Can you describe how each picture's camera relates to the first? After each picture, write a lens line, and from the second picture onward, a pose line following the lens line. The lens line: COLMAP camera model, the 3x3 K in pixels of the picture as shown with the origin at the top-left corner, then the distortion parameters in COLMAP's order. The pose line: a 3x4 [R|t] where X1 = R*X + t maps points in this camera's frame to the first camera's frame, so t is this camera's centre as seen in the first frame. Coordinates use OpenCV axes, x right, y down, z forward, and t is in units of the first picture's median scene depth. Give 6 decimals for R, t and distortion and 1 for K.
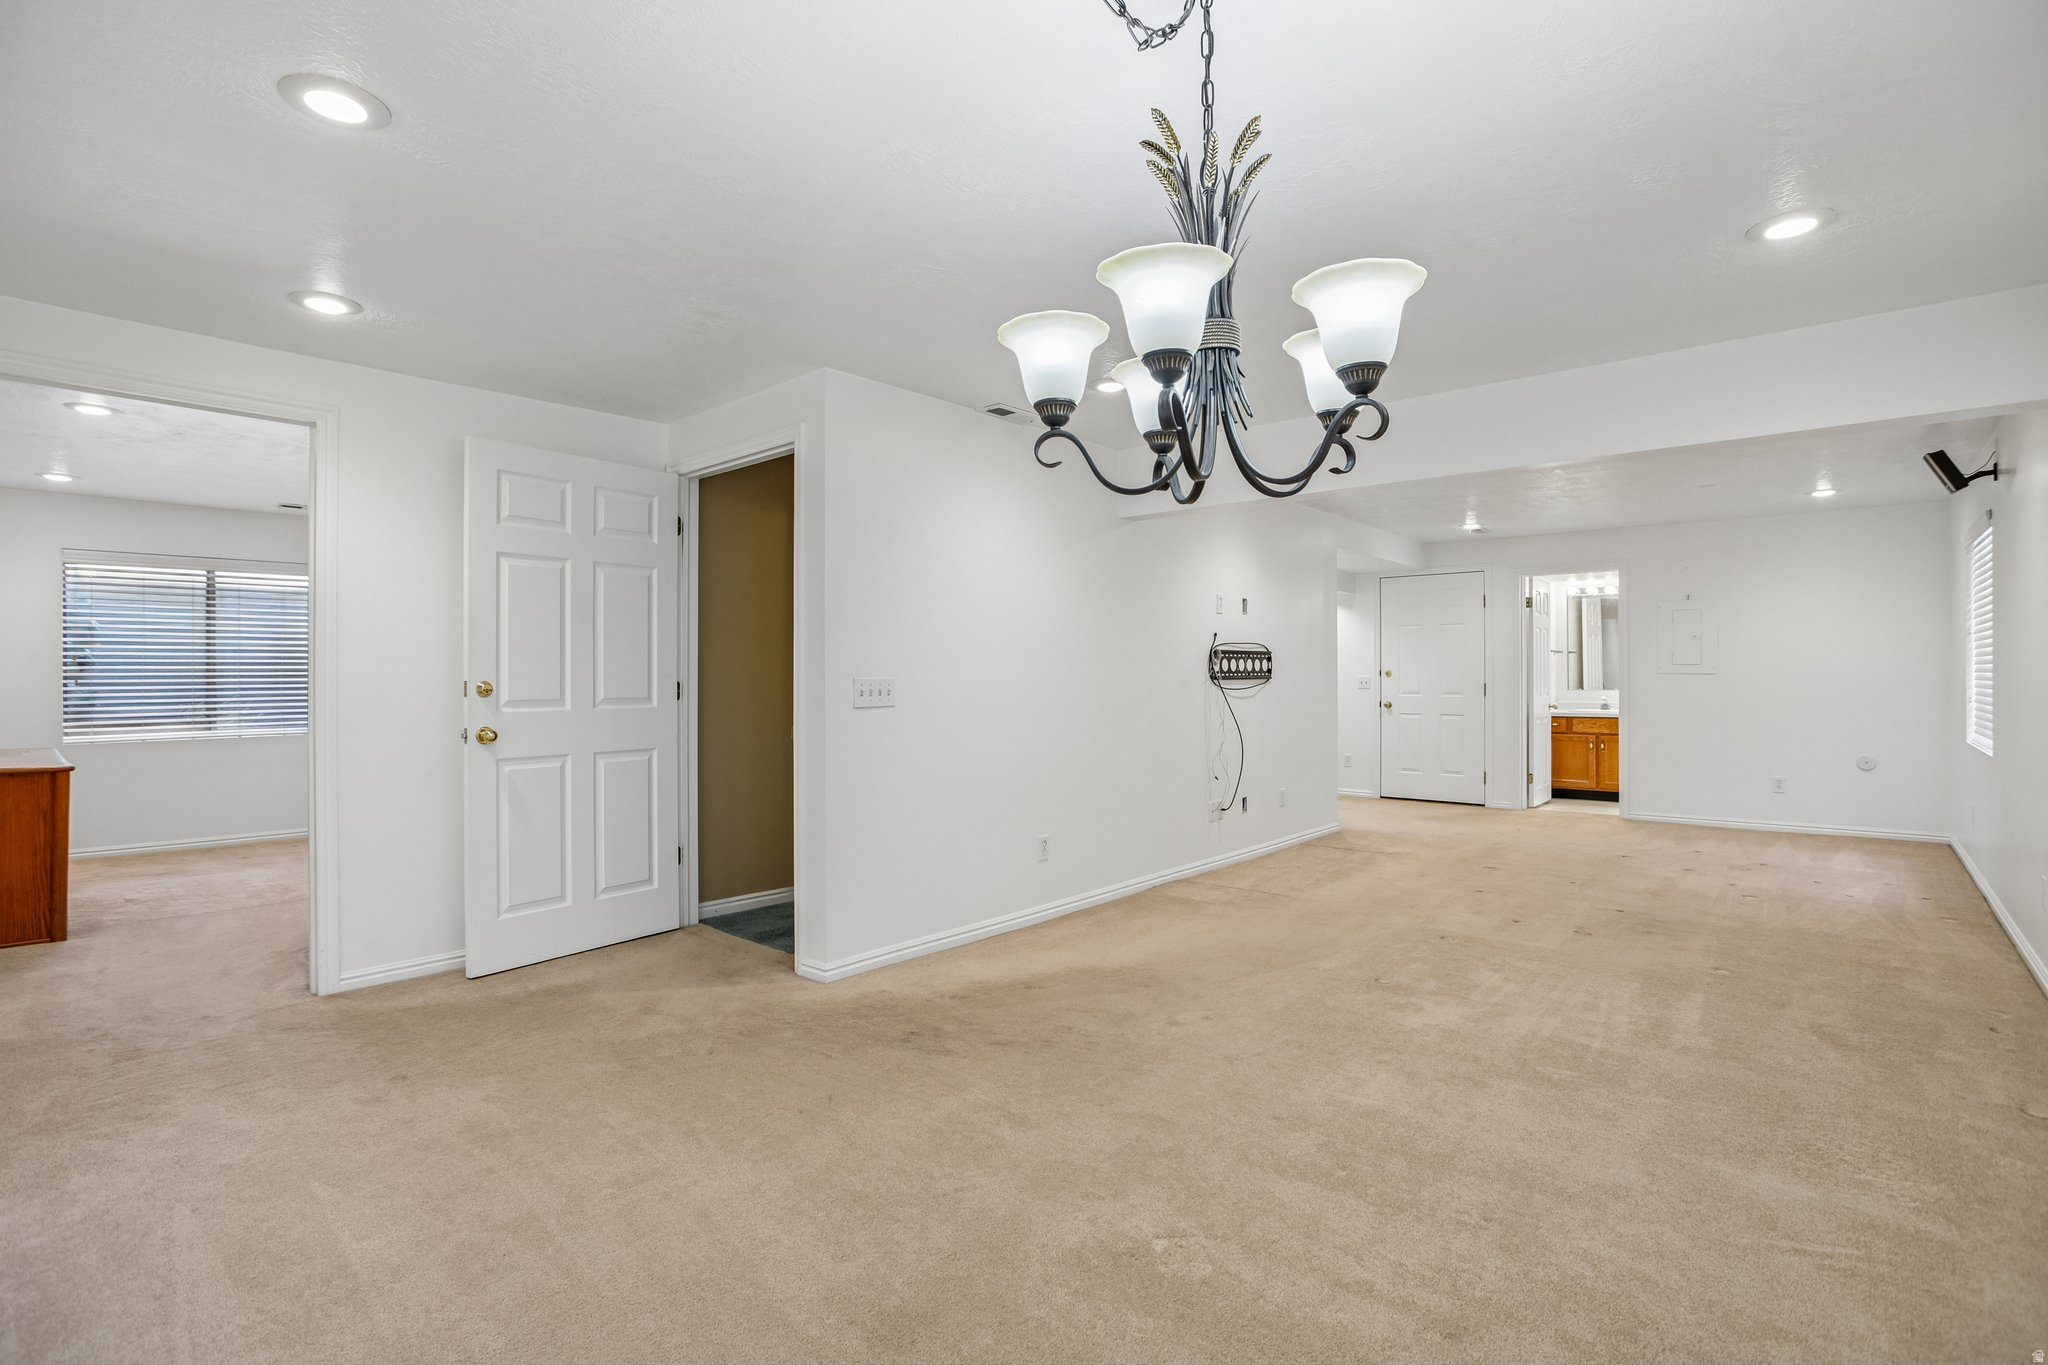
lens RADIAL K [[967.2, 0, 1033.3], [0, 967.2, 675.3], [0, 0, 1]] dist [-0.042208, 0.000135]
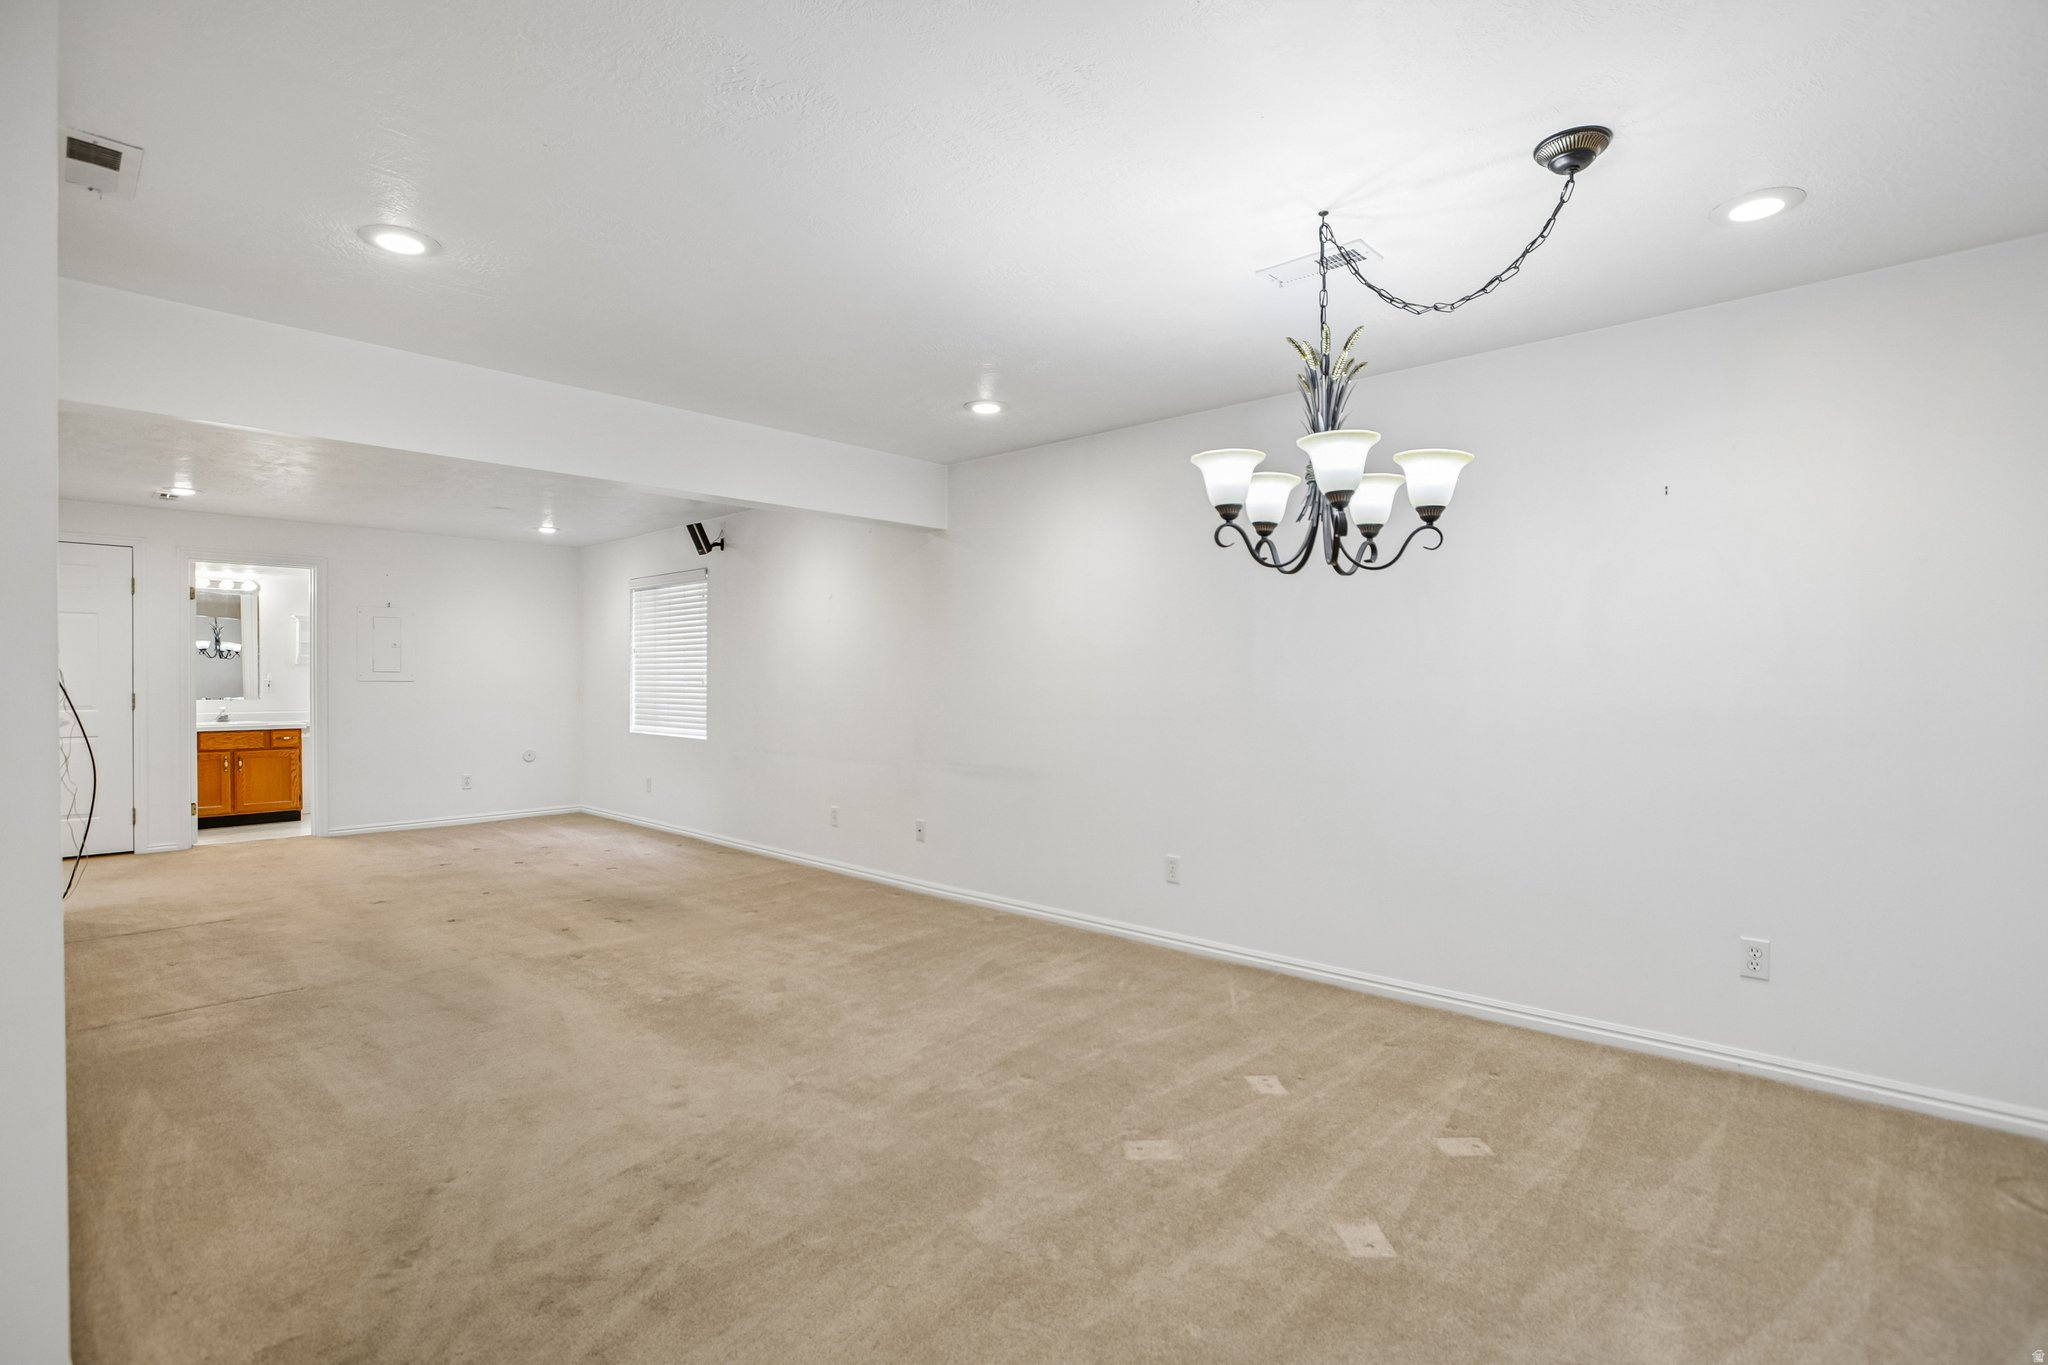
lens RADIAL K [[967.2, 0, 1033.3], [0, 967.2, 675.3], [0, 0, 1]] dist [-0.042208, 0.000135]
pose [[0.019841, 0.005565, 0.999788, -0.313881], [-0.000422, 0.999984, -0.005558, -0.002709], [-0.999803, -0.000311, 0.019843, 0.313324]]
